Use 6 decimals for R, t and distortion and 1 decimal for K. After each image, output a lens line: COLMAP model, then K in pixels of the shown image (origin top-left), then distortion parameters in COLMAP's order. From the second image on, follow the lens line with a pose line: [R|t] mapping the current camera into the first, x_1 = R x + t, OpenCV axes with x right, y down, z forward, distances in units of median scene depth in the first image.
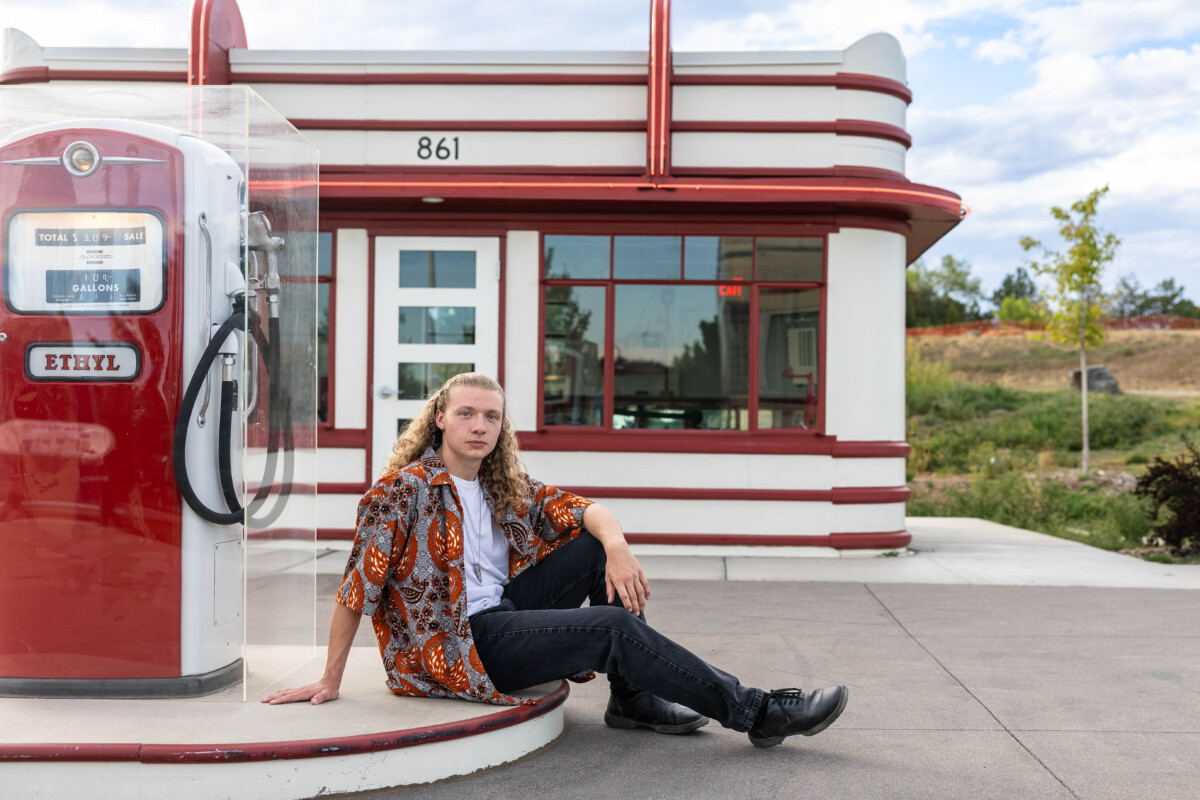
lens RADIAL K [[1404.9, 0, 600.0], [0, 1404.9, 400.0], [0, 0, 1]] dist [-0.081532, 0.233541]
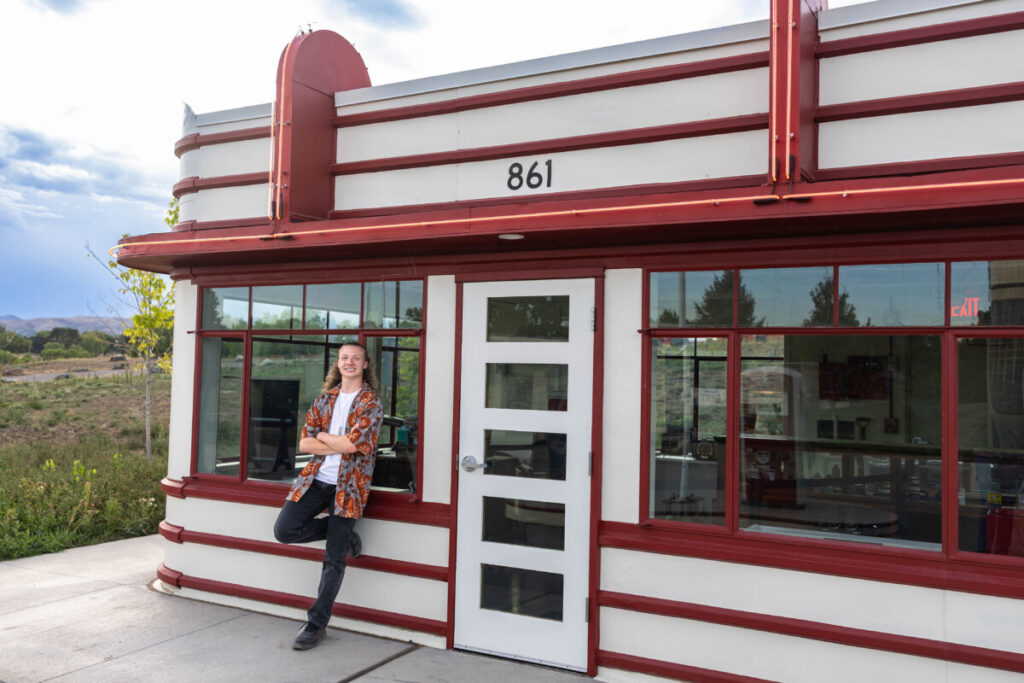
lens RADIAL K [[903.0, 0, 512.0], [0, 903.0, 341.5], [0, 0, 1]] dist [-0.006010, -0.002746]
pose [[0.883655, -0.009509, -0.468043, 0.128634], [-0.009647, 0.999212, -0.038514, -0.058935], [0.468040, 0.038548, 0.882866, 0.520071]]
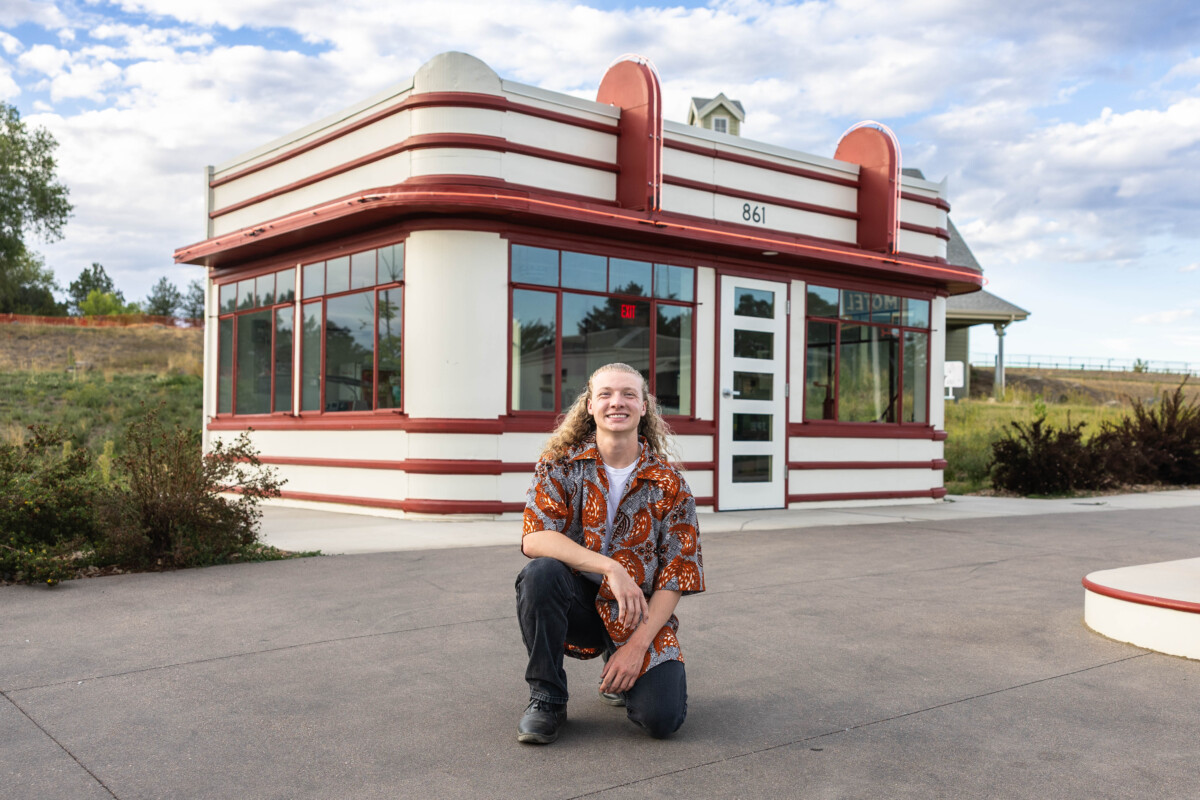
lens RADIAL K [[1058.2, 0, 600.0], [0, 1058.2, 400.0], [0, 0, 1]] dist [-0.006010, -0.002746]
pose [[0.802314, 0.017921, 0.596633, -0.843088], [-0.028457, 0.999561, 0.008243, -0.003920], [-0.596223, -0.023592, 0.802472, 0.264590]]
